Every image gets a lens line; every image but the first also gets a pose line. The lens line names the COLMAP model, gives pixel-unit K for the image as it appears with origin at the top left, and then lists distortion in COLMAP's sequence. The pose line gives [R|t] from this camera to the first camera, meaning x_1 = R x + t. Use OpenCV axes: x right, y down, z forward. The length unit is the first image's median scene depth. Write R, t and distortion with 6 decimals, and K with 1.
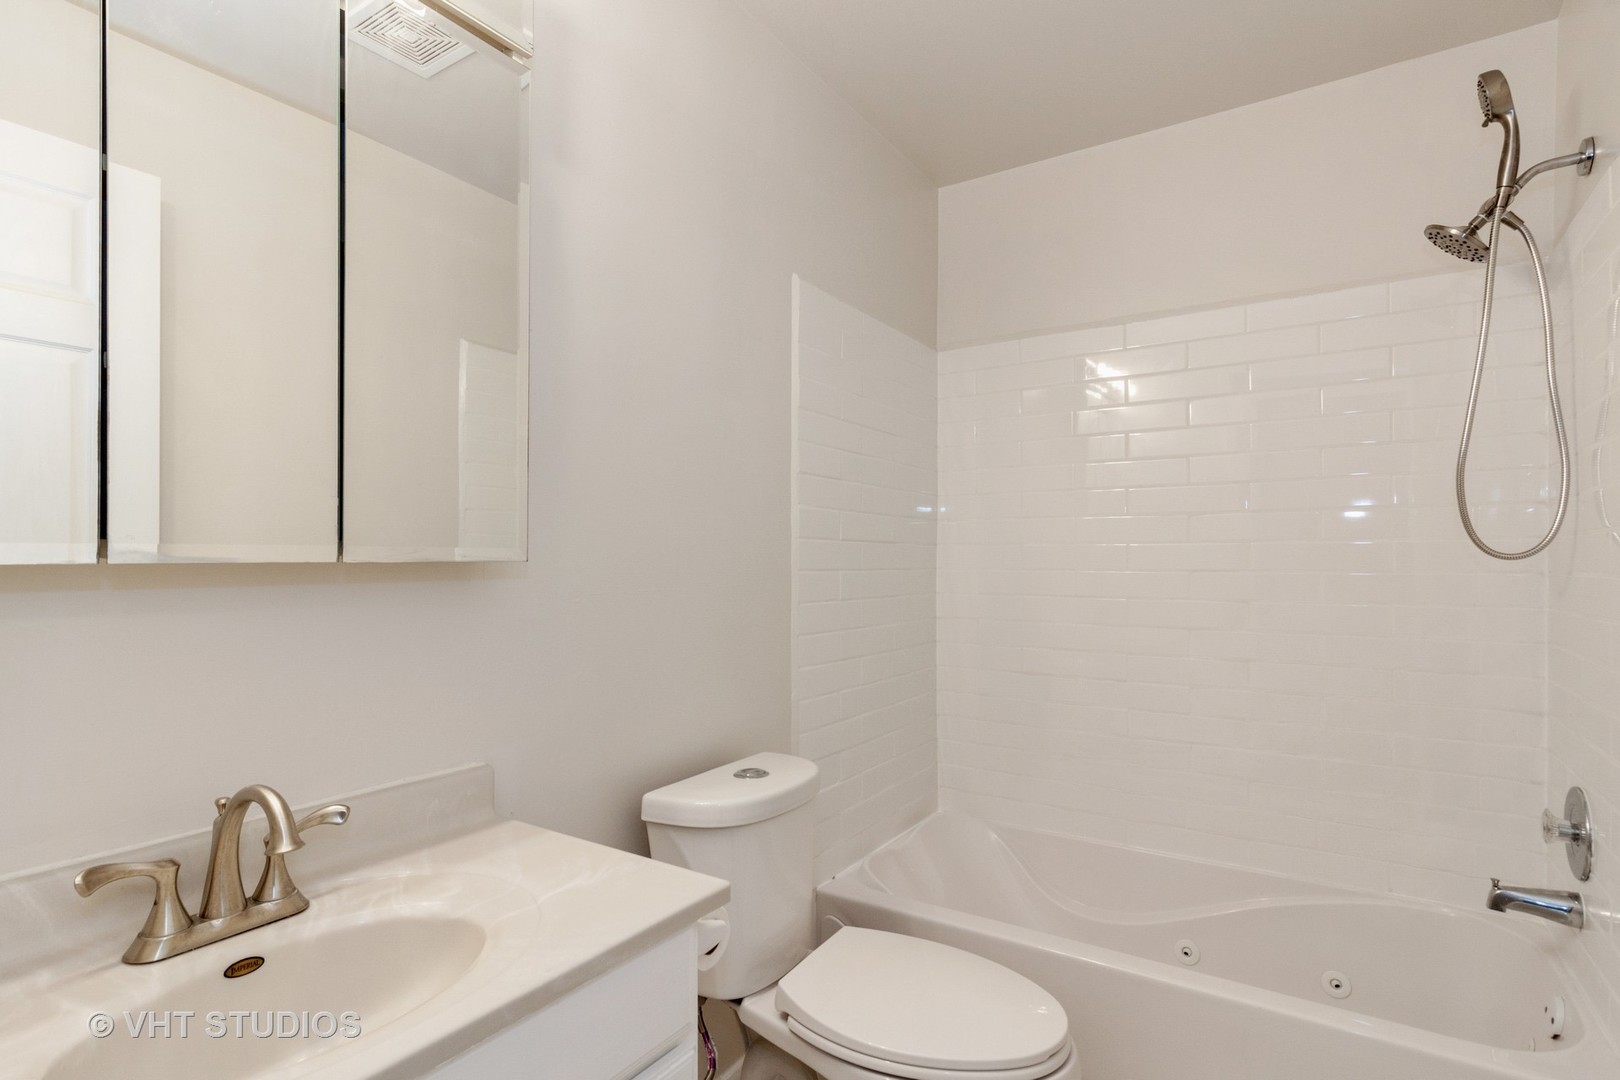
lens RADIAL K [[777.4, 0, 809.0], [0, 777.4, 571.2], [0, 0, 1]] dist [-0.000276, 0.000271]
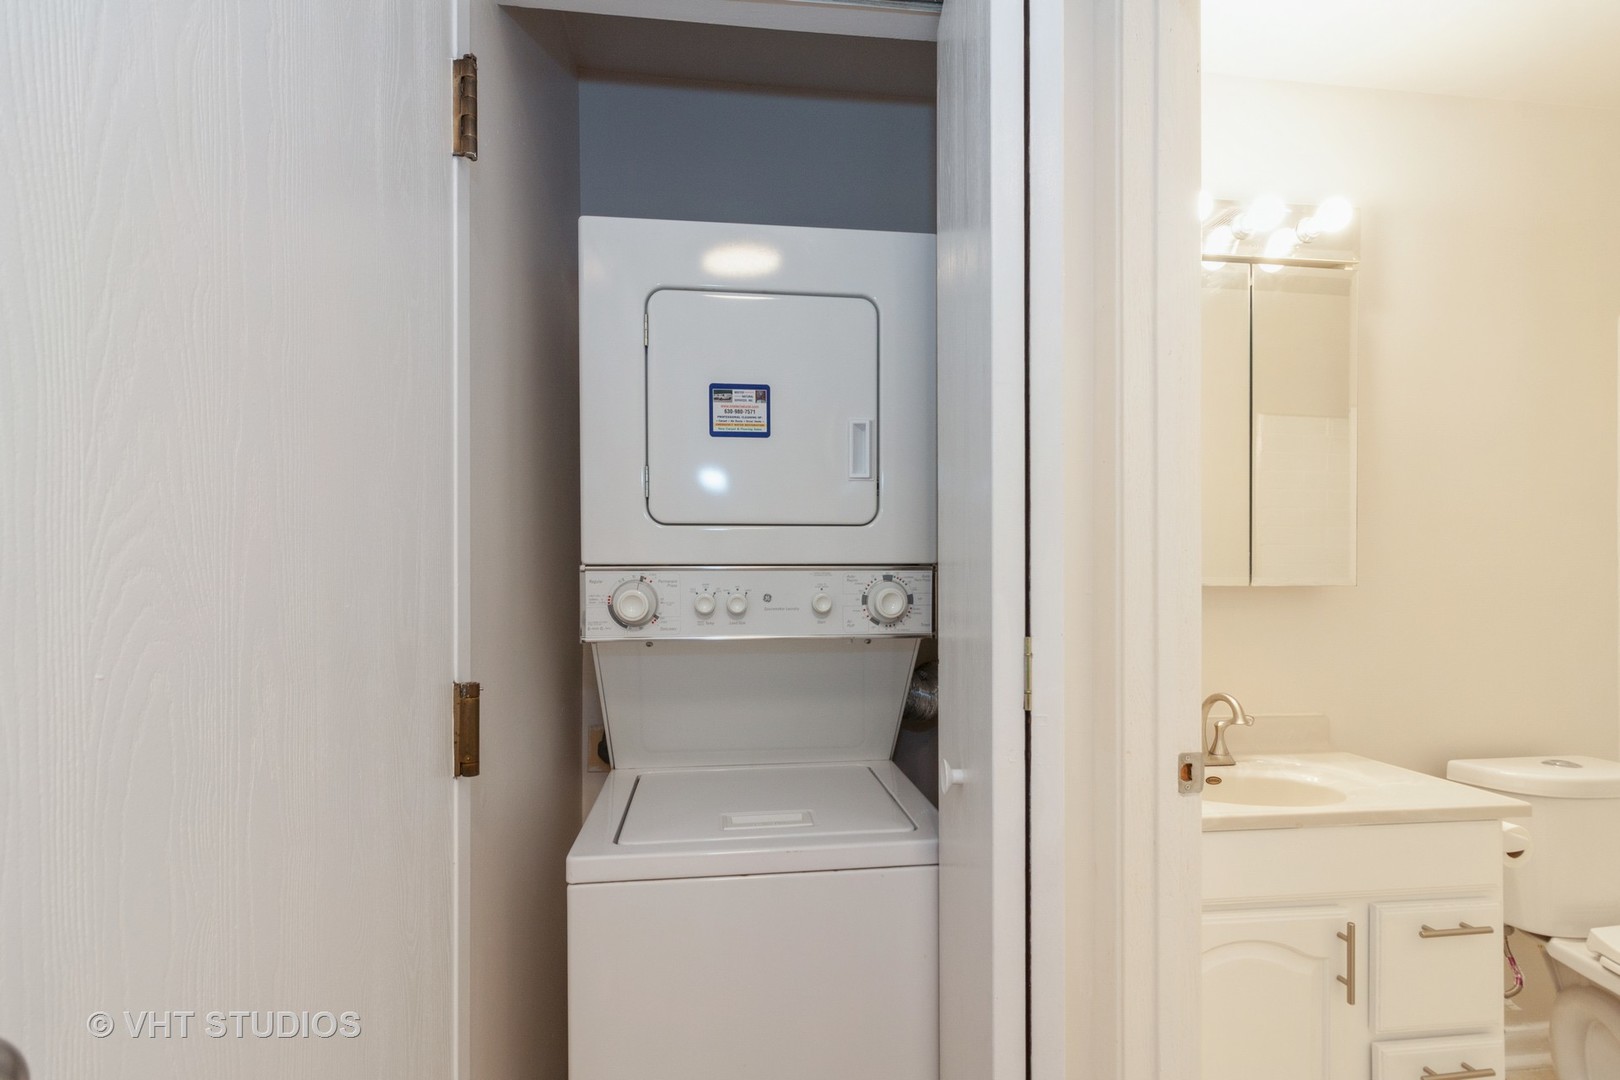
lens RADIAL K [[777.4, 0, 809.0], [0, 777.4, 571.2], [0, 0, 1]] dist [-0.000276, 0.000271]
pose [[0.645363, -0.009875, -0.763813, 0.125143], [-0.014863, 0.999565, -0.025482, 0.013316], [0.763732, 0.027798, 0.644935, -0.875645]]
